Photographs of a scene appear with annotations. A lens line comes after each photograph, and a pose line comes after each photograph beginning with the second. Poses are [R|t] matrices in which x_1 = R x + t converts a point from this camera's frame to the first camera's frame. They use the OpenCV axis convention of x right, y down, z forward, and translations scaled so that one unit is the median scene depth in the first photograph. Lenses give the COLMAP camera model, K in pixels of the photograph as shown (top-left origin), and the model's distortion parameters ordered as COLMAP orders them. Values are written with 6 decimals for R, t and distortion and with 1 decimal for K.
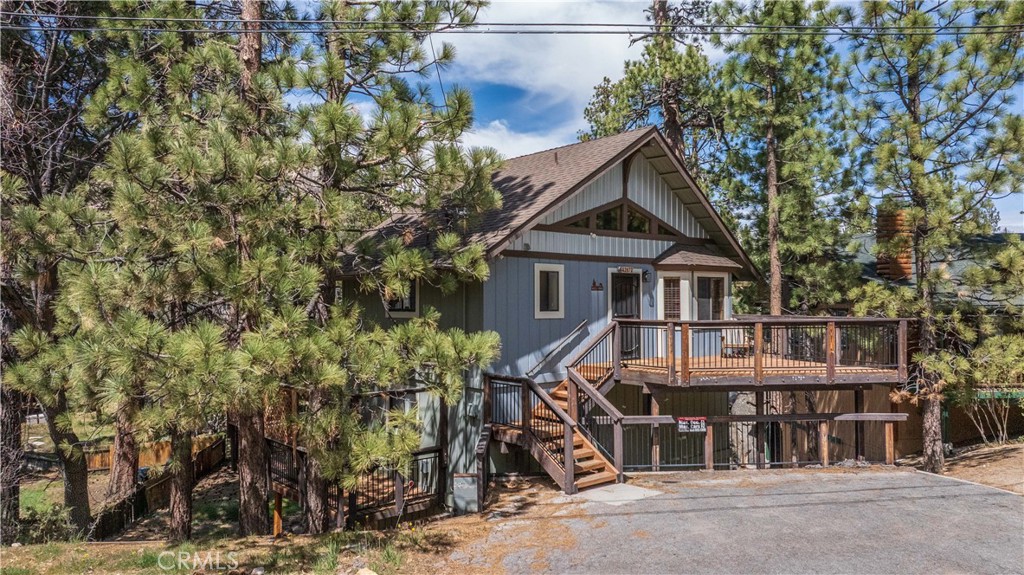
lens RADIAL K [[728.8, 0, 515.9], [0, 728.8, 287.2], [0, 0, 1]] dist [-0.007754, 0.002969]
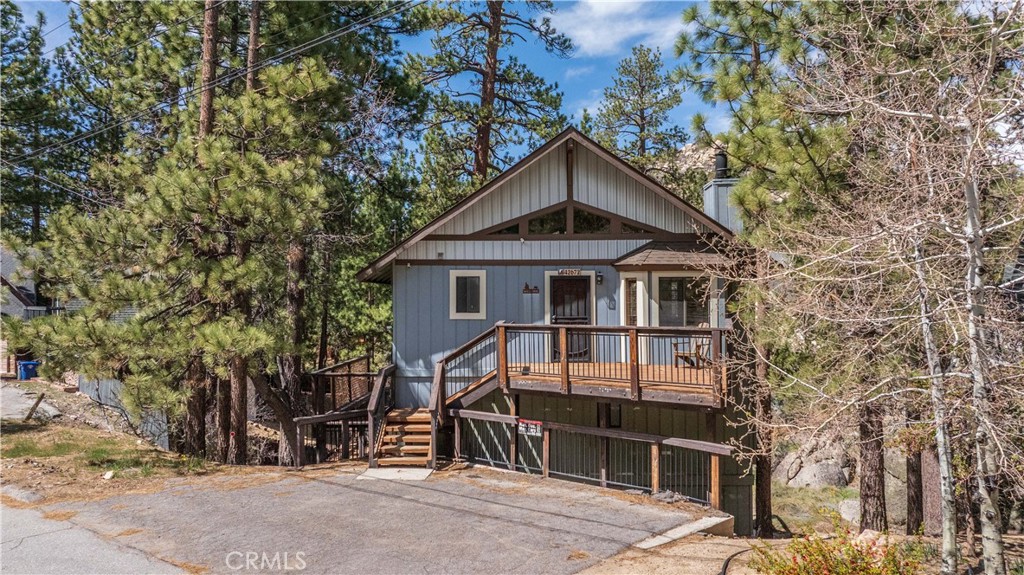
lens RADIAL K [[728.8, 0, 515.9], [0, 728.8, 287.2], [0, 0, 1]] dist [-0.007754, 0.002969]
pose [[0.688113, -0.024687, -0.725184, 0.828757], [0.005356, 0.999567, -0.028946, 0.024566], [0.725584, 0.016034, 0.687947, 0.271875]]
